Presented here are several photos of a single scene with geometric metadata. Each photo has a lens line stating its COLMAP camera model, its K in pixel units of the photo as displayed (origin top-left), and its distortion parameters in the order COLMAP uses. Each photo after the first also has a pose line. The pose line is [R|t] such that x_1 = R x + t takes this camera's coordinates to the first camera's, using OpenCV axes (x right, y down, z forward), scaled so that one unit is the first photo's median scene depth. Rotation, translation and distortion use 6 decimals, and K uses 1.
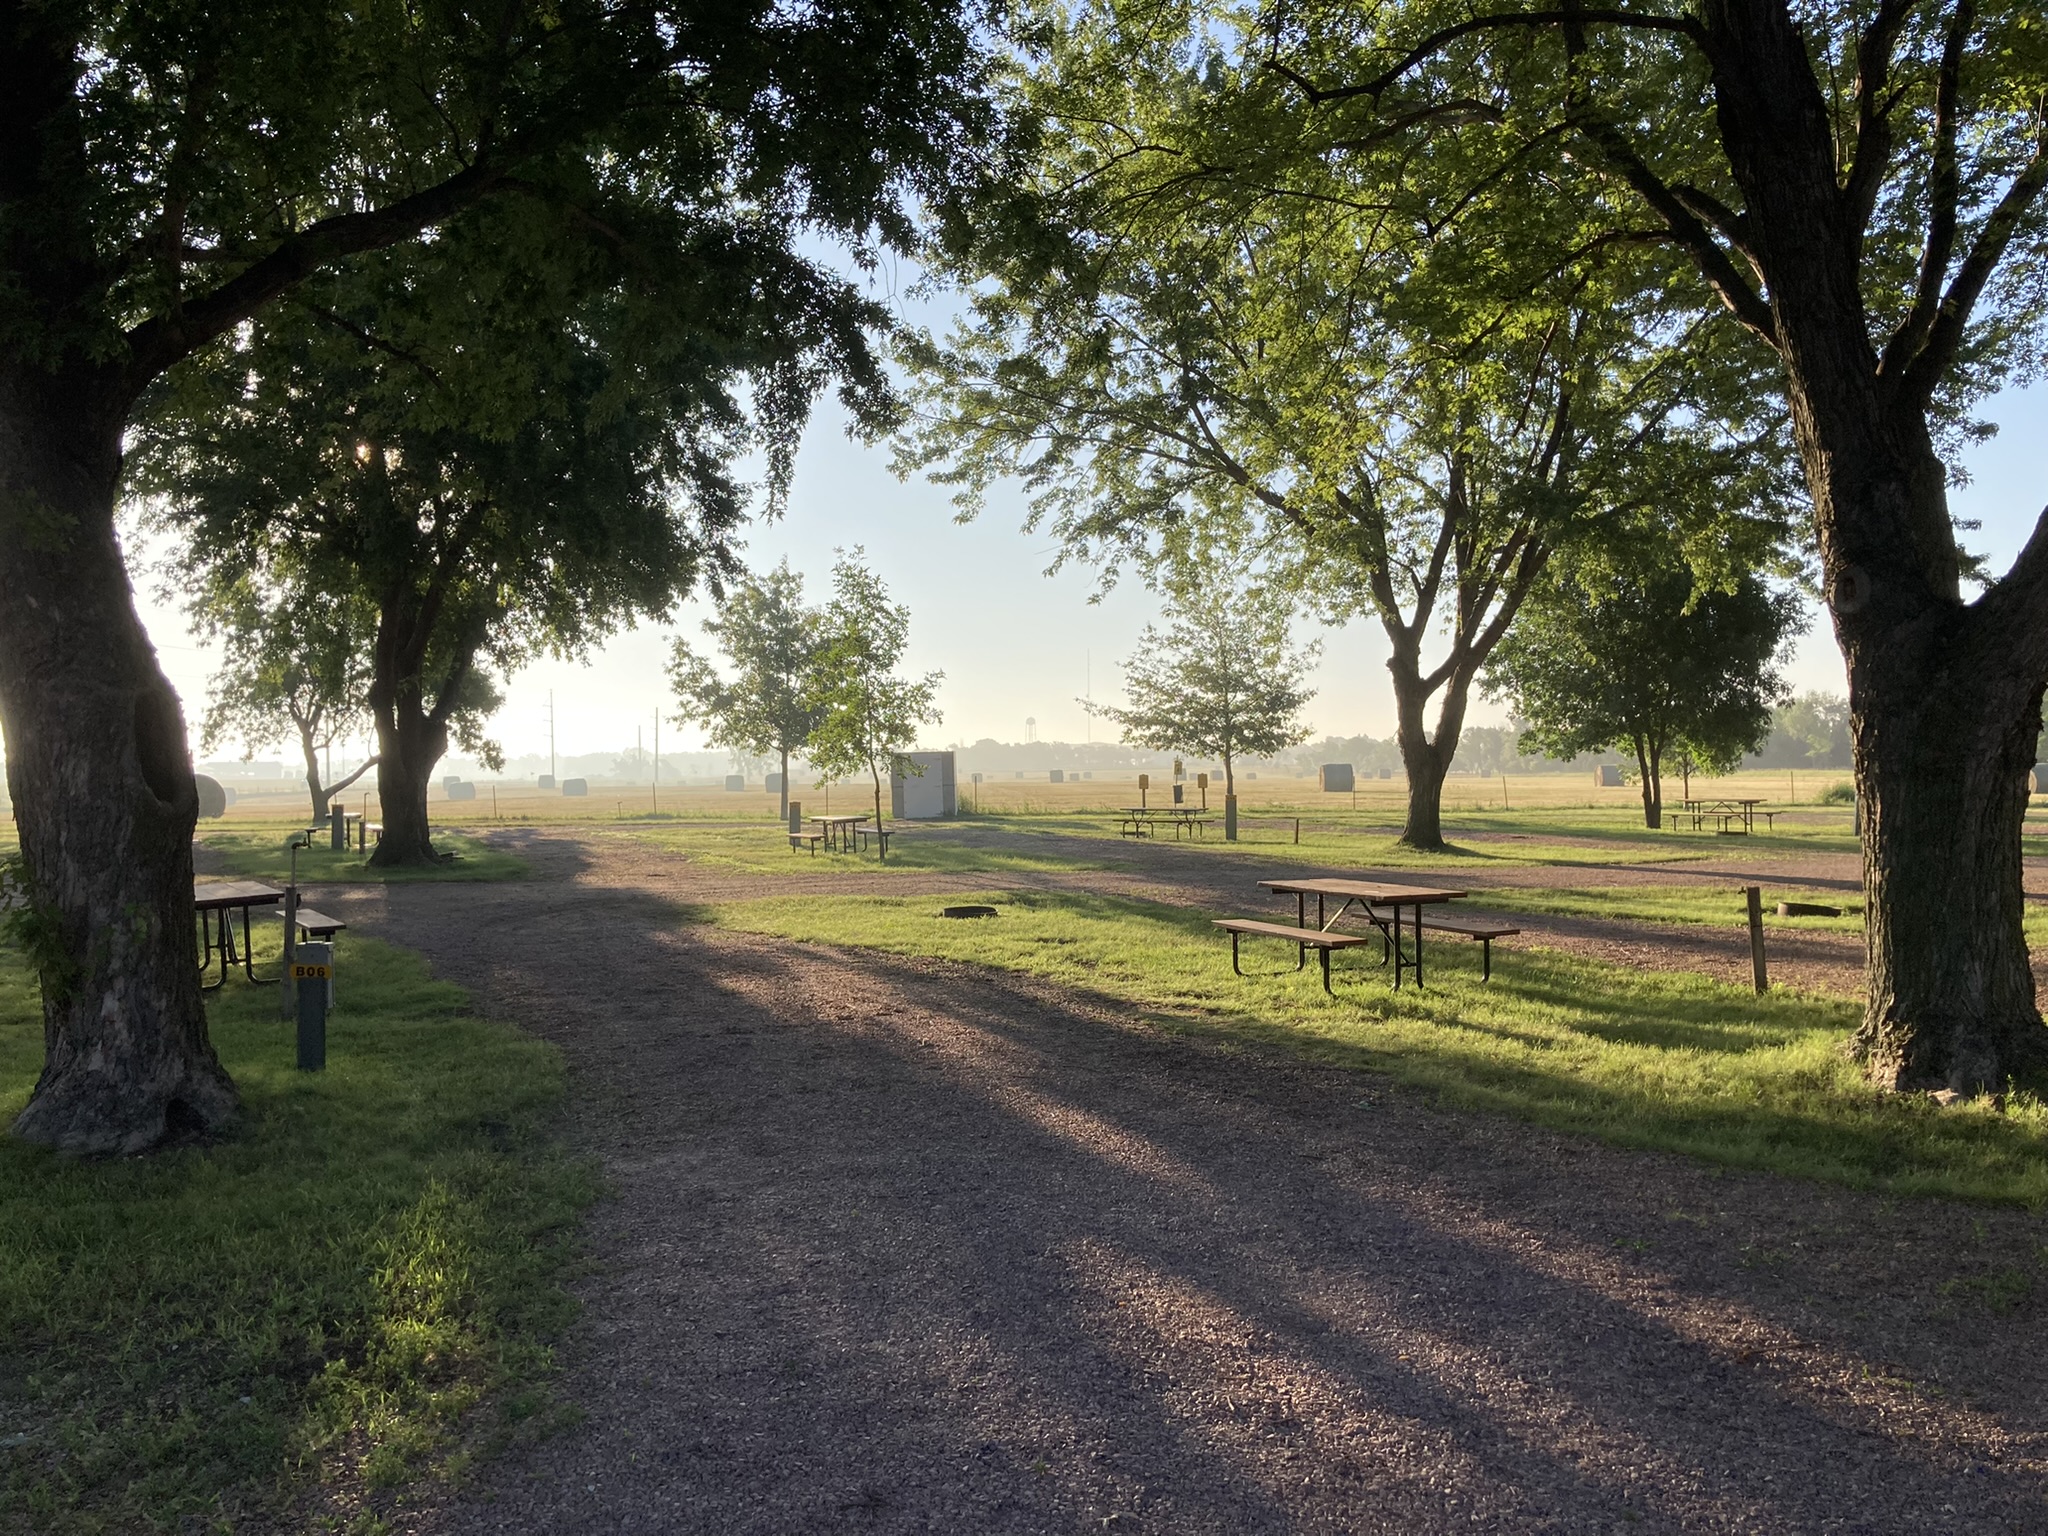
lens RADIAL K [[1723.2, 0, 1002.9], [0, 1723.2, 804.3], [0, 0, 1]] dist [0.078815, -0.097793]
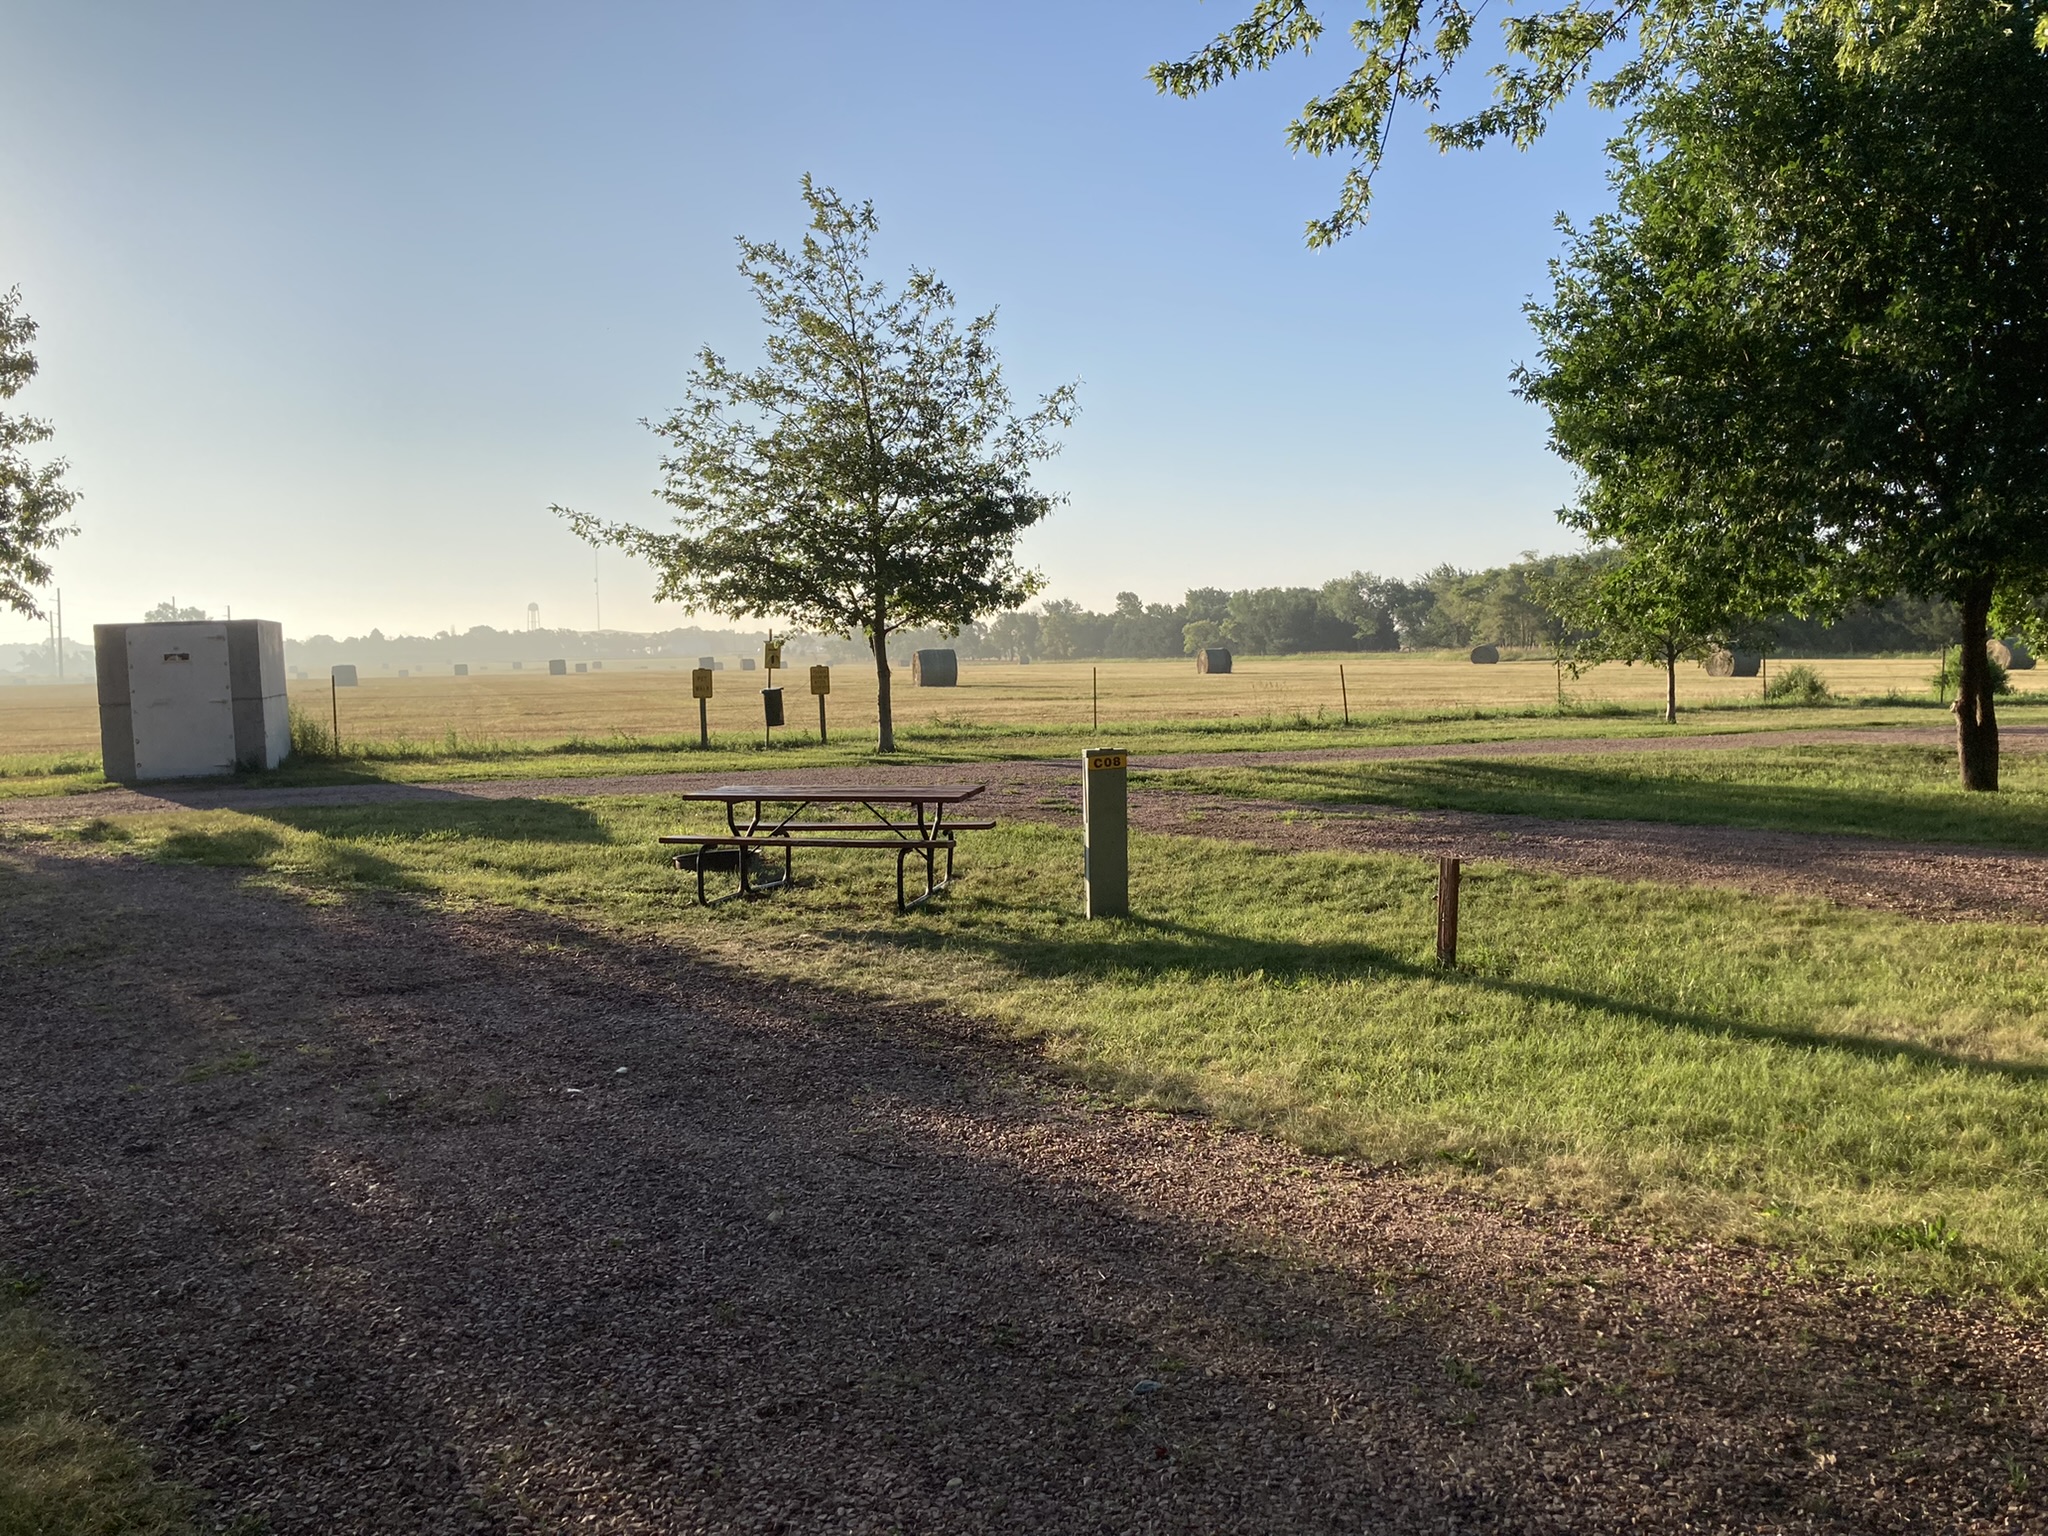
lens RADIAL K [[1723.2, 0, 1036.2], [0, 1723.2, 775.8], [0, 0, 1]] dist [0.078815, -0.097793]
pose [[0.956449, -0.027809, 0.290572, 0.040543], [0.013823, 0.998650, 0.050076, -0.014591], [-0.291572, -0.043879, 0.955542, 0.713869]]
